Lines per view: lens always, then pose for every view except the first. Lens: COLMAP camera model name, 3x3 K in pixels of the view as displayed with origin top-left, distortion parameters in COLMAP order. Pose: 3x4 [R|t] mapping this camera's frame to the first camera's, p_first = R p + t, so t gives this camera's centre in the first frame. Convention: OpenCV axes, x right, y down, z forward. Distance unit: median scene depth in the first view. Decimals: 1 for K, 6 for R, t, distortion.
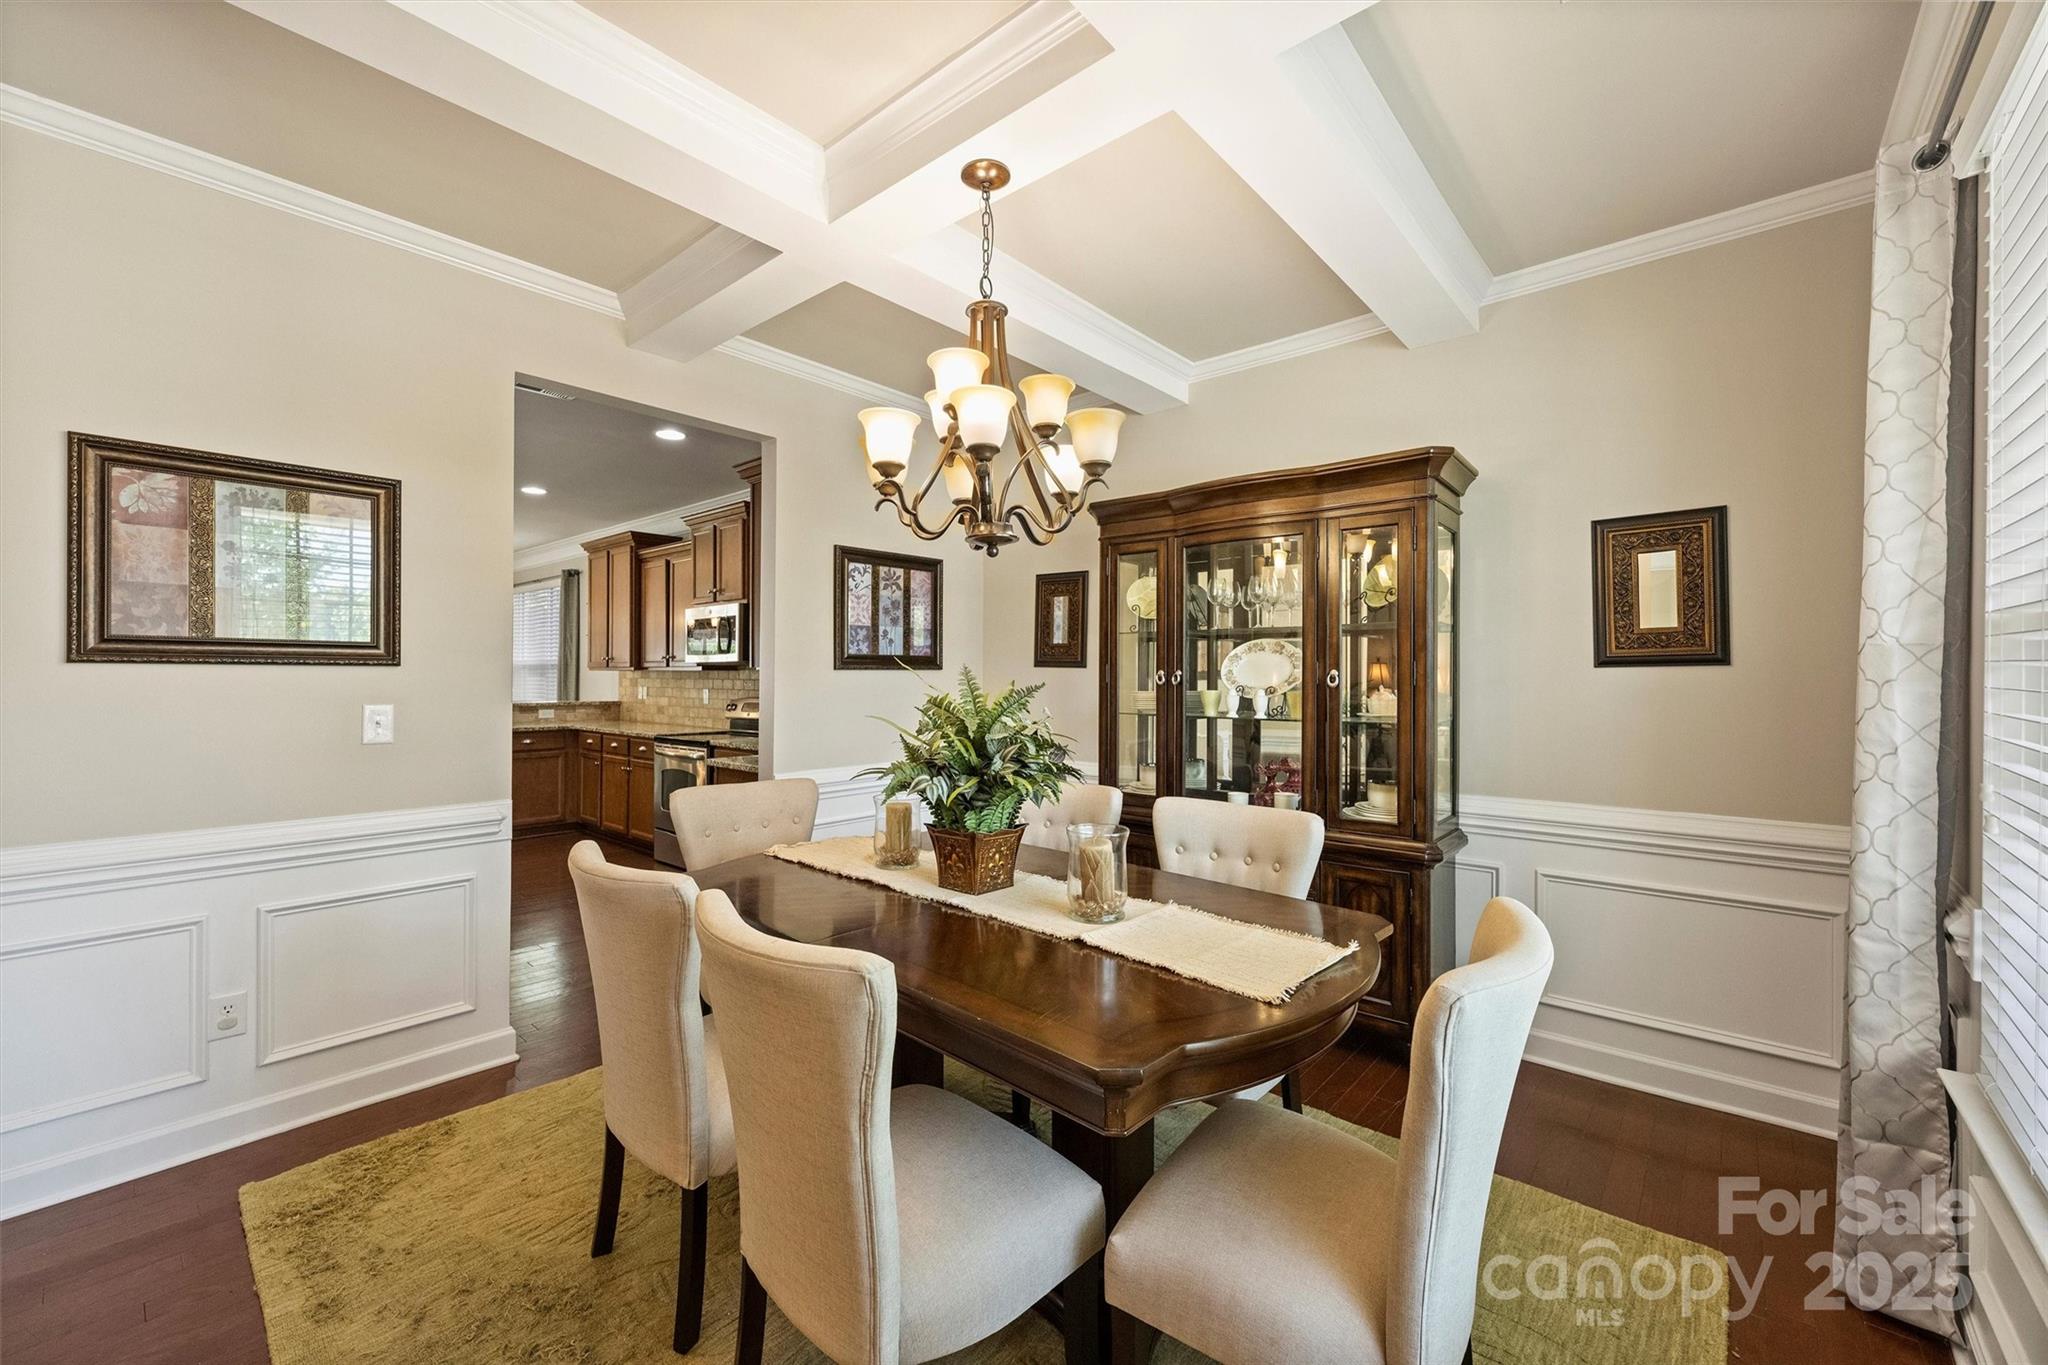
lens RADIAL K [[819.2, 0, 1027.1], [0, 819.2, 675.8], [0, 0, 1]] dist [0.001661, 0.000121]
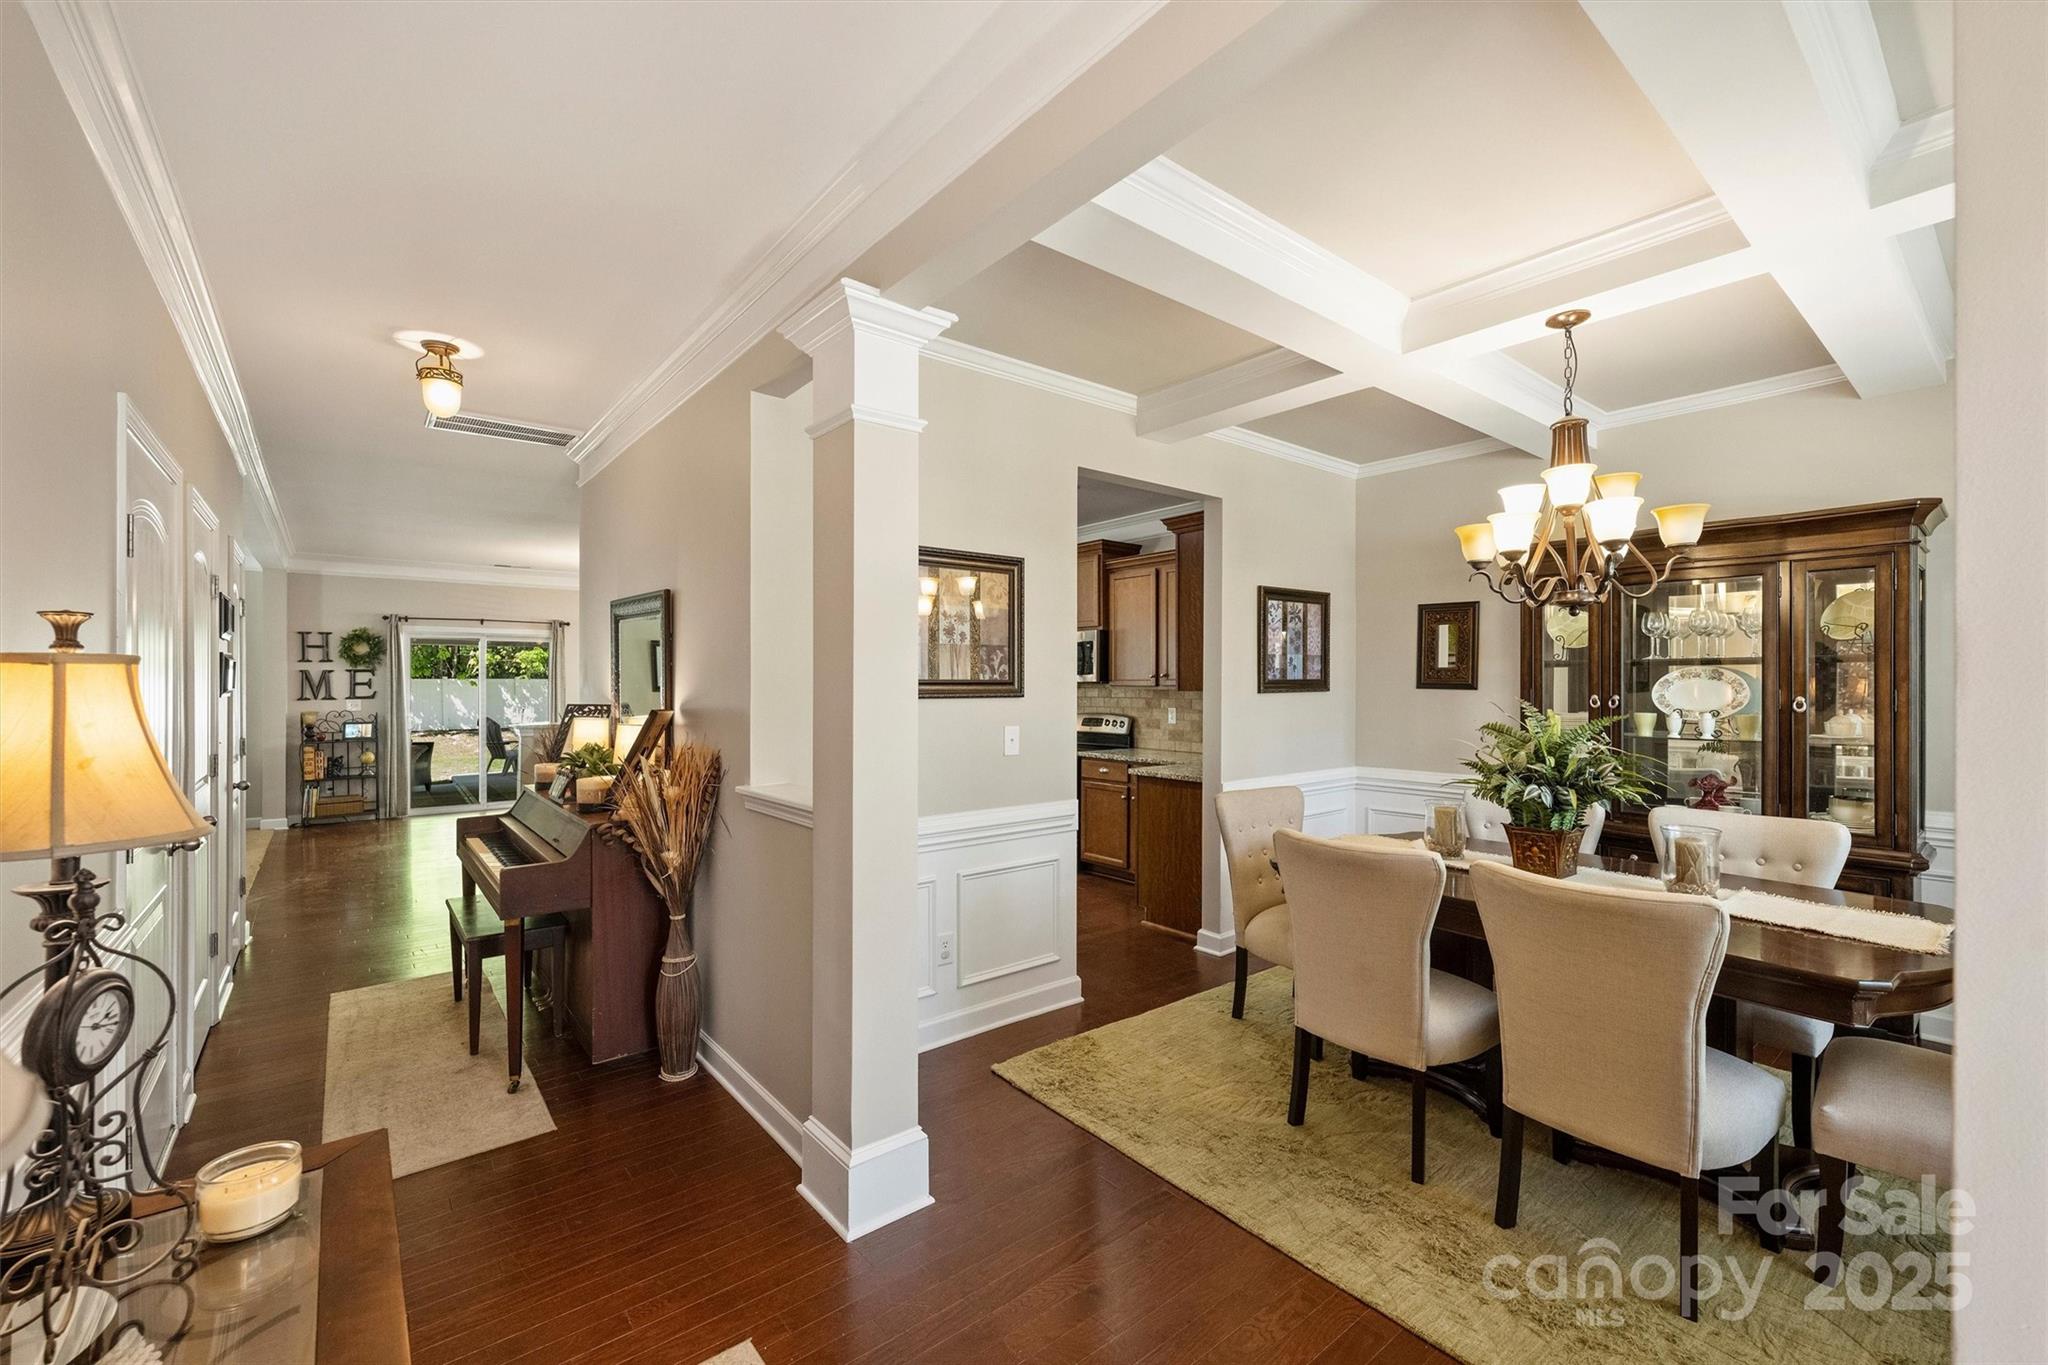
lens RADIAL K [[857.8, 0, 1023.4], [0, 857.8, 685.1], [0, 0, 1]] dist [0.001810, -0.001567]
pose [[0.985110, -0.005054, -0.171853, -0.476354], [0.005707, 0.999978, 0.003302, -0.033465], [0.171832, -0.004233, 0.985117, -0.340264]]
